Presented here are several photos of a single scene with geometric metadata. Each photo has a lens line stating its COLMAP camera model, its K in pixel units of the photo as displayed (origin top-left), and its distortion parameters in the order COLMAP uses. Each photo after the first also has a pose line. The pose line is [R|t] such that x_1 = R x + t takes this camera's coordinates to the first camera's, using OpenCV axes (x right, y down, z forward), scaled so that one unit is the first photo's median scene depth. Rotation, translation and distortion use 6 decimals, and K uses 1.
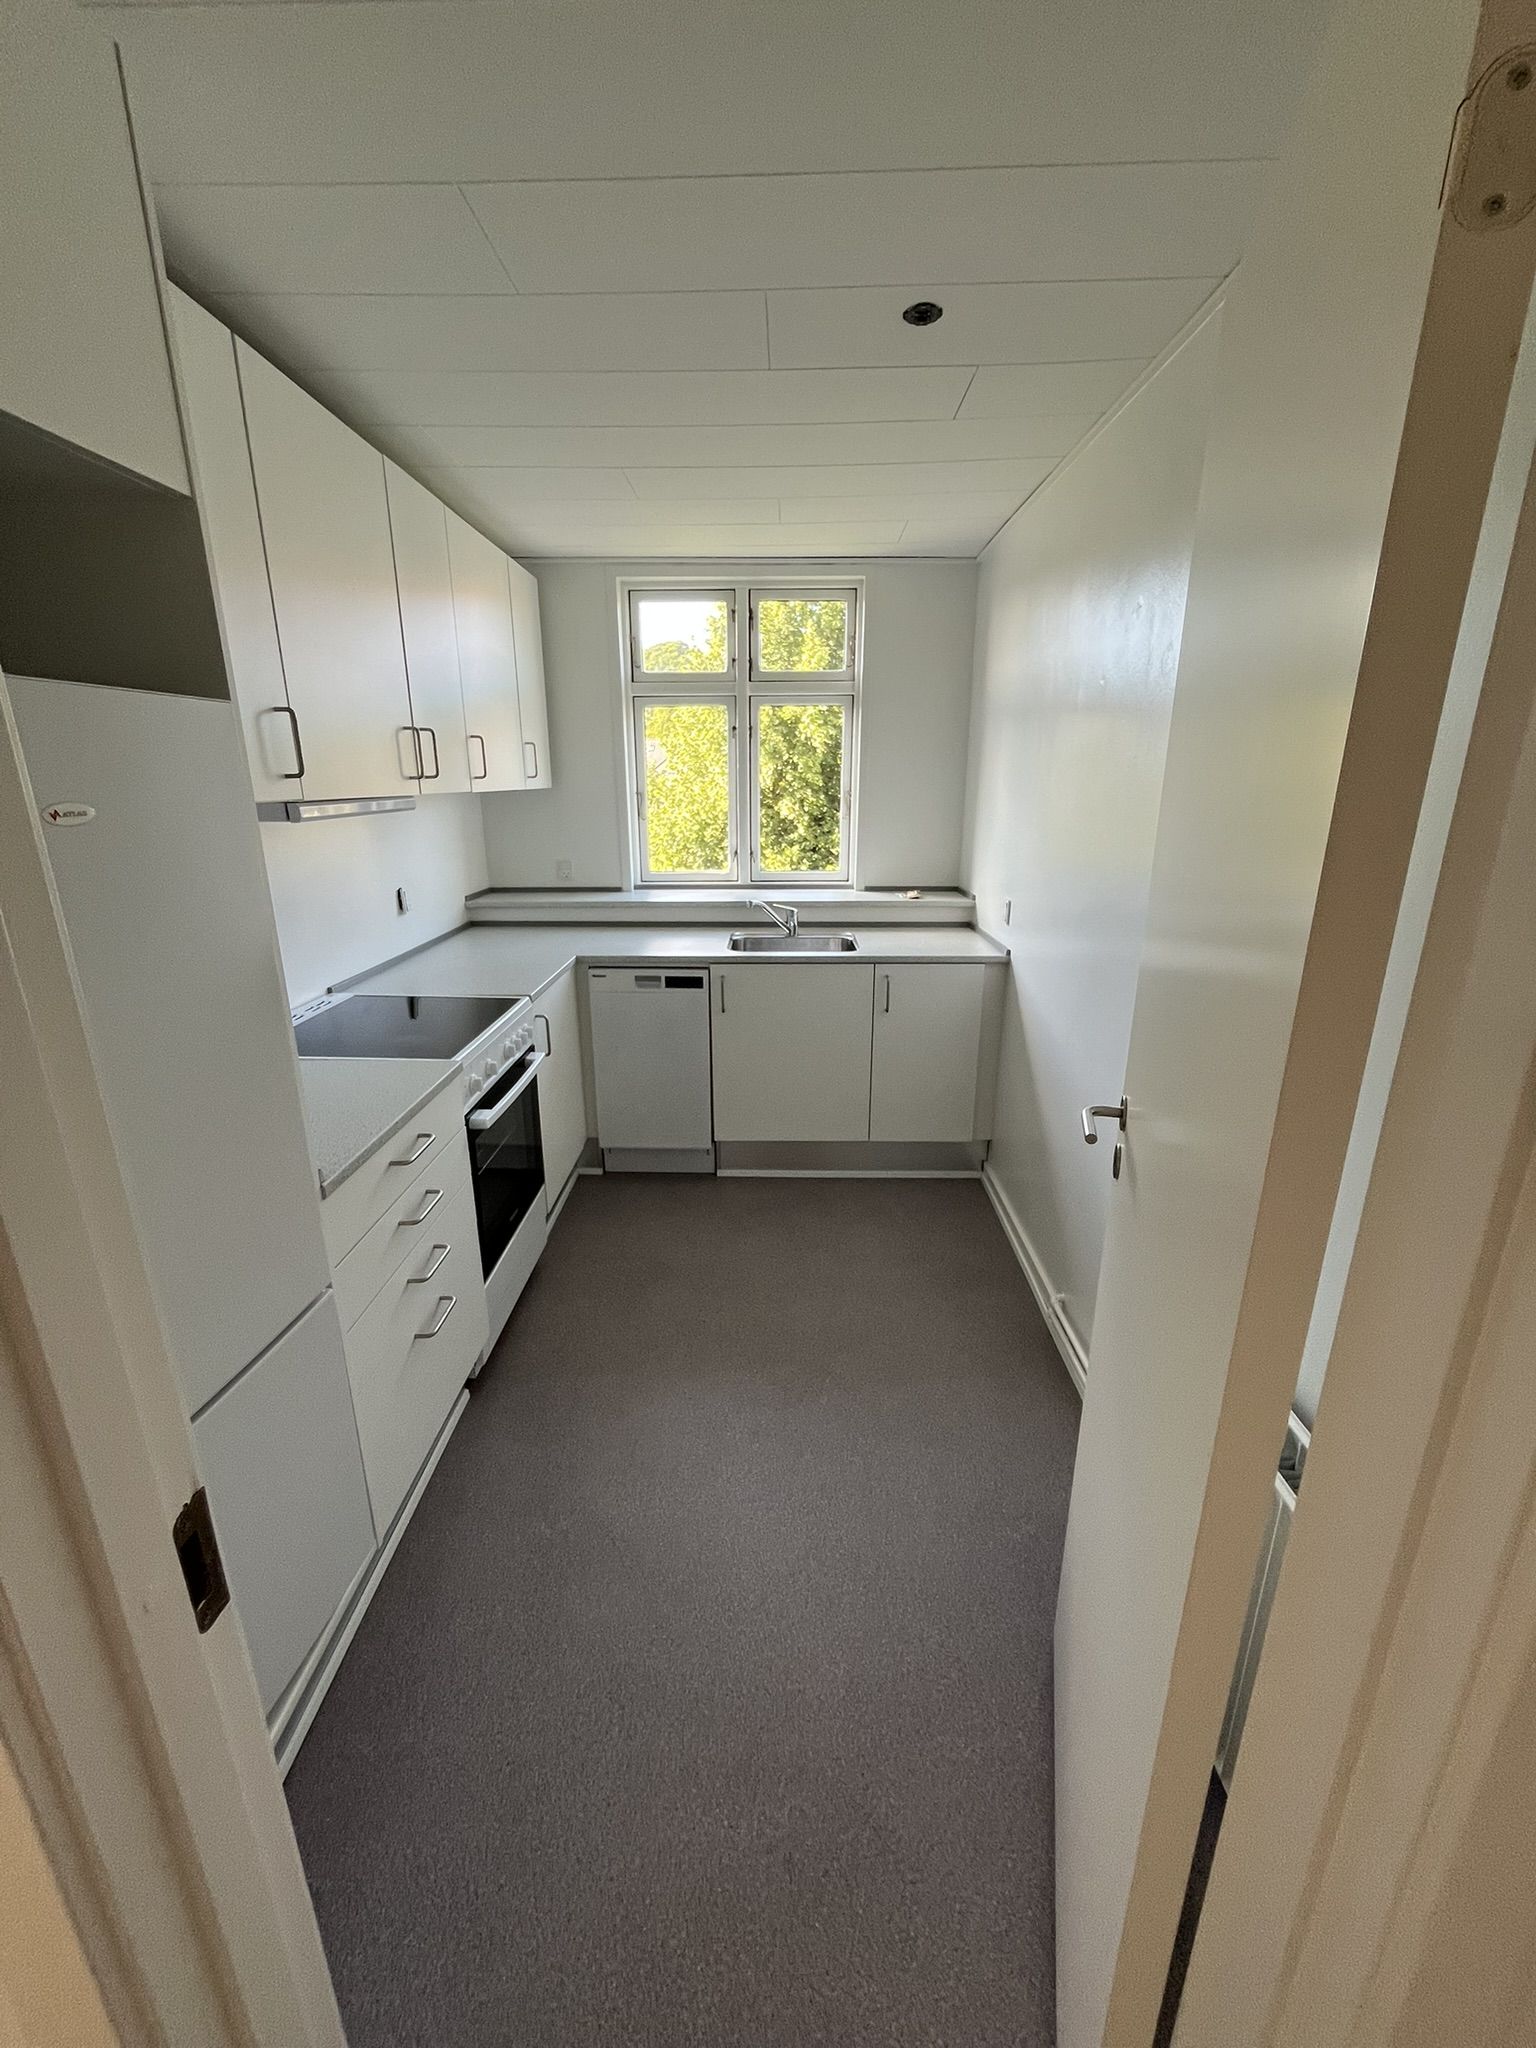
lens RADIAL K [[833.7, 0, 766.2], [0, 833.7, 1030.7], [0, 0, 1]] dist [-0.003639, 0.000554]
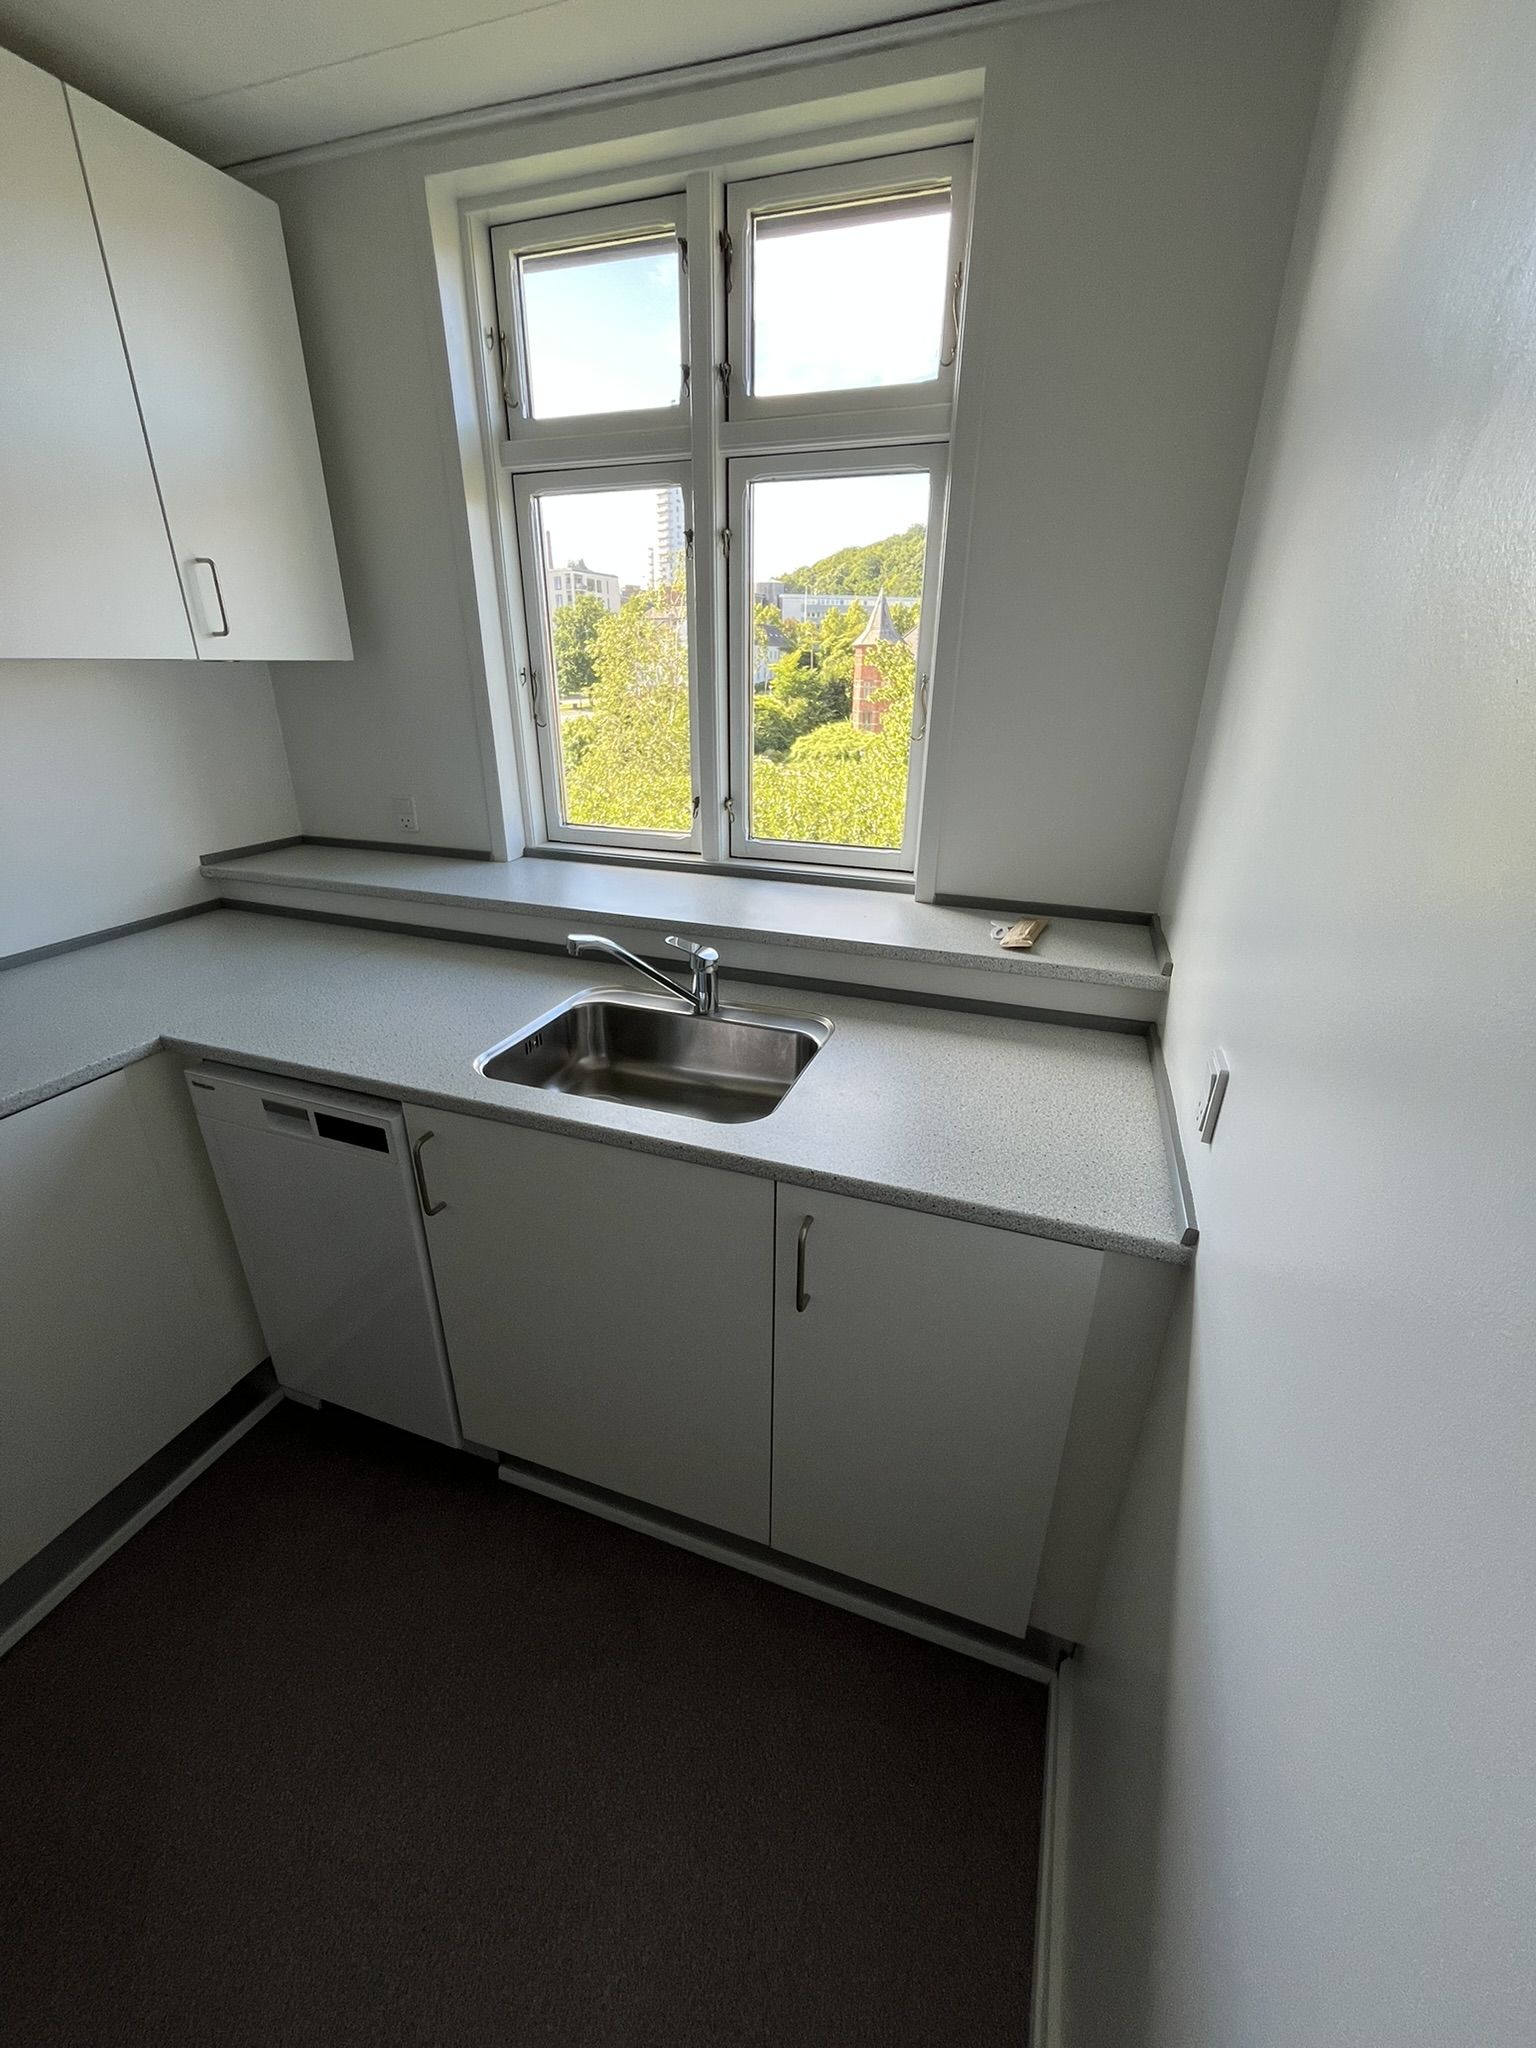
lens RADIAL K [[833.7, 0, 776.2], [0, 833.7, 1023.3], [0, 0, 1]] dist [-0.003639, 0.000554]
pose [[0.947811, 0.138365, -0.287244, 0.180533], [-0.106273, 0.986508, 0.124532, -0.154095], [0.300600, -0.087506, 0.949728, 0.544095]]
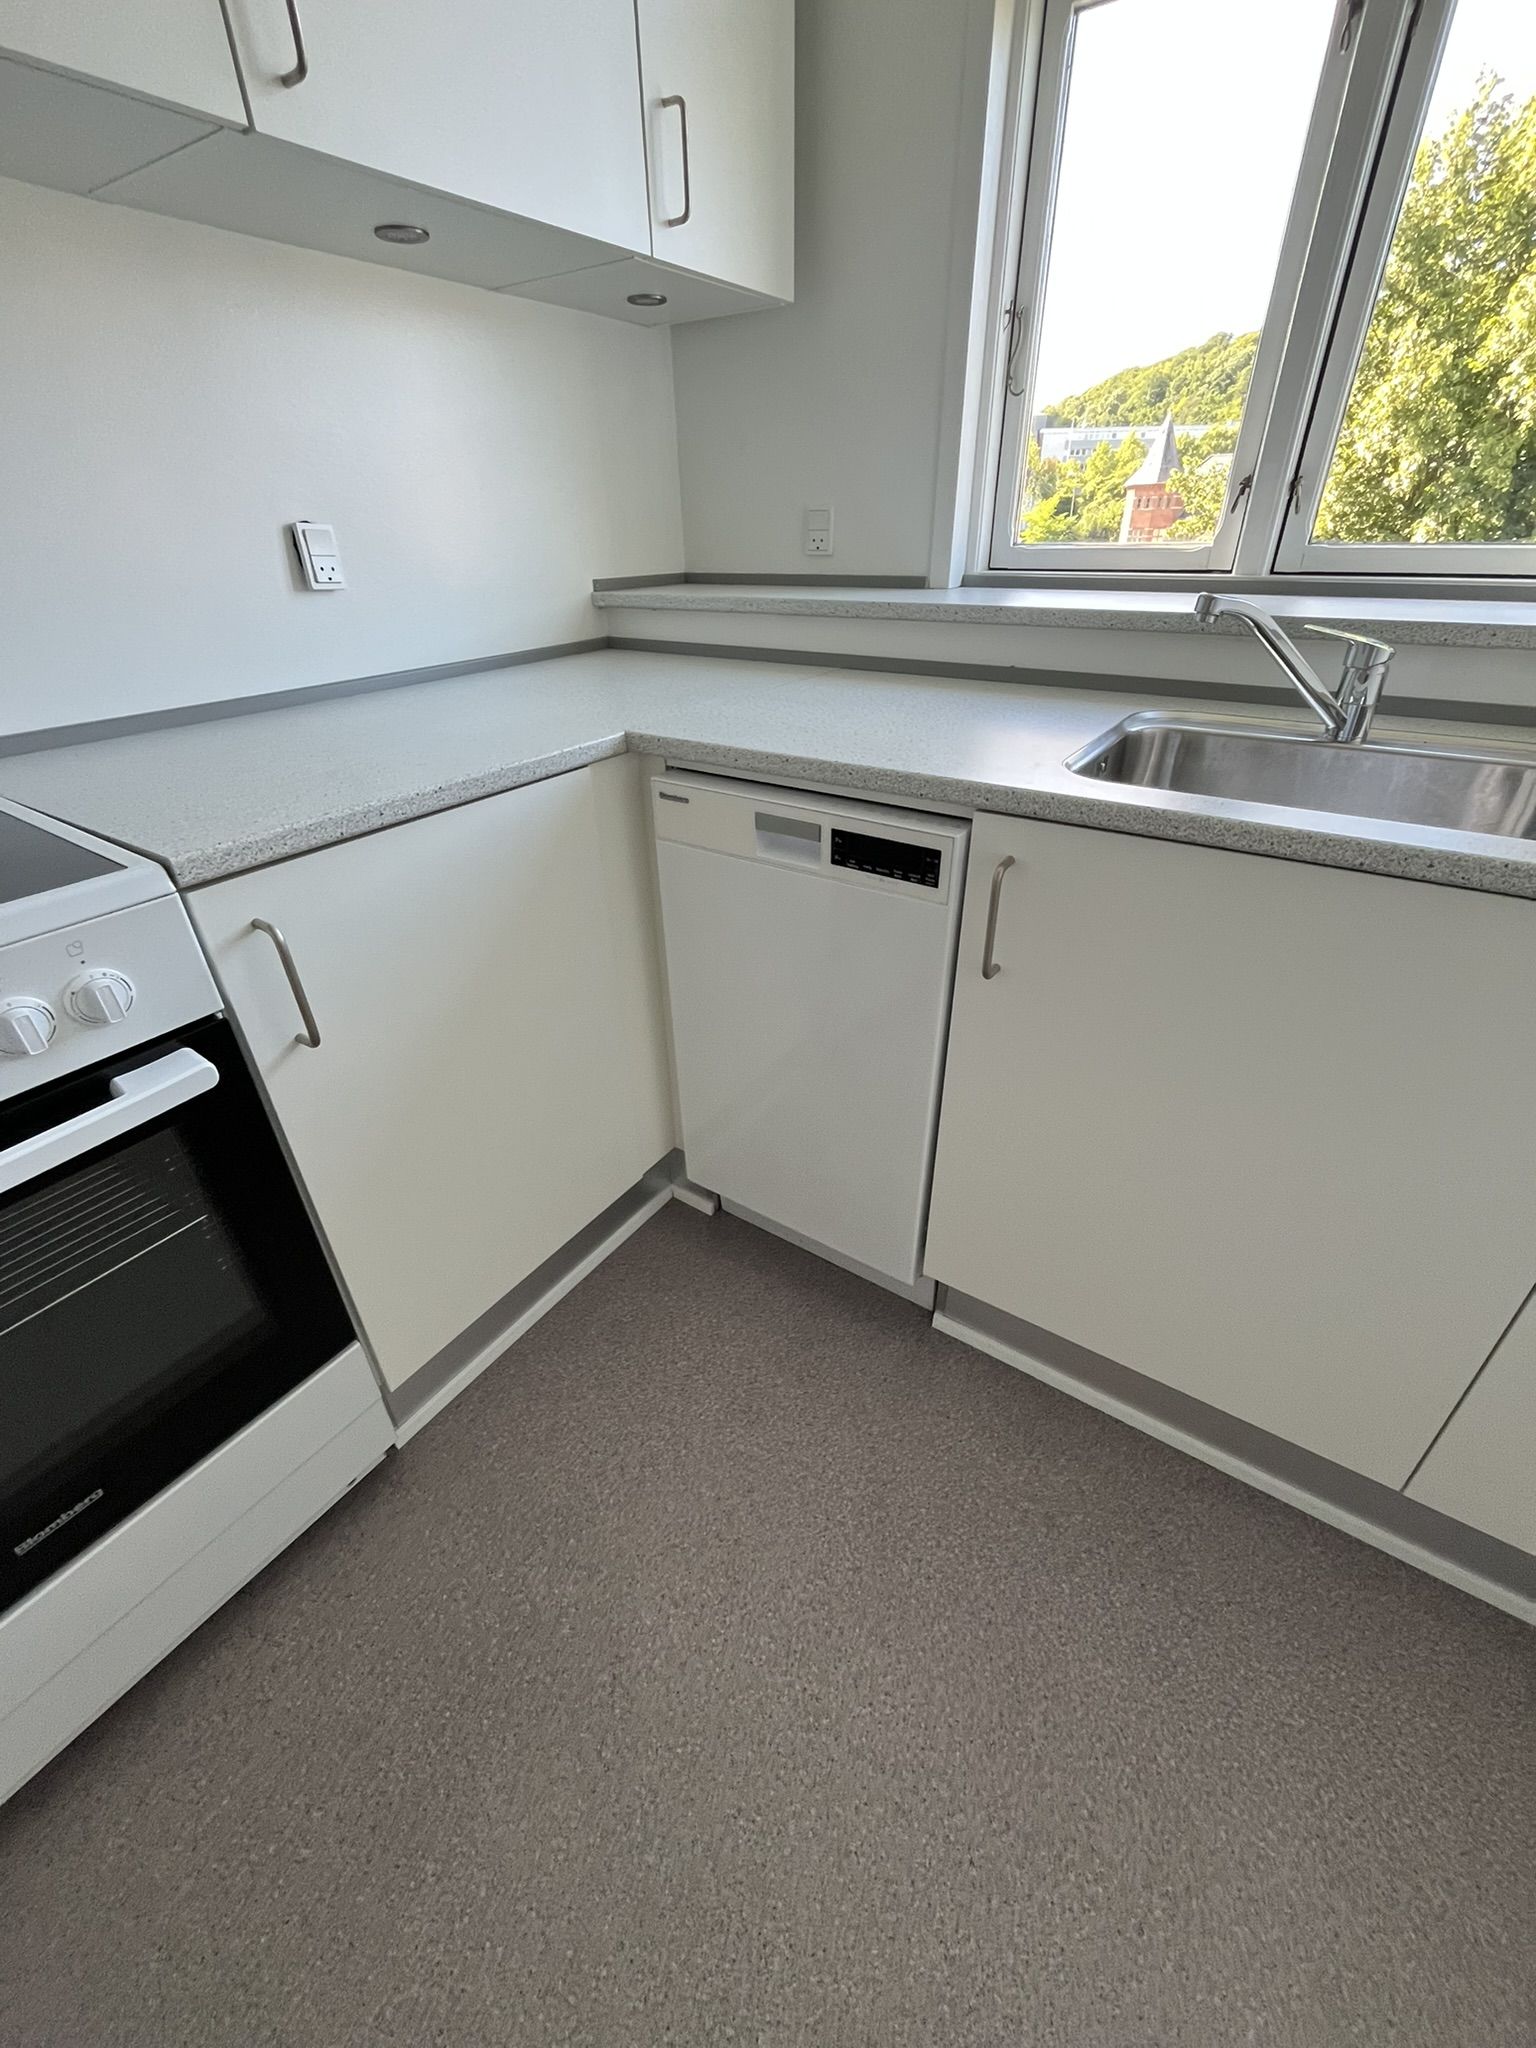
lens RADIAL K [[833.7, 0, 777.3], [0, 833.7, 1025.5], [0, 0, 1]] dist [-0.003639, 0.000554]
pose [[0.842217, 0.273233, -0.464774, 0.025182], [-0.148649, 0.946336, 0.286970, -0.066988], [0.518242, -0.172603, 0.837636, 0.575942]]
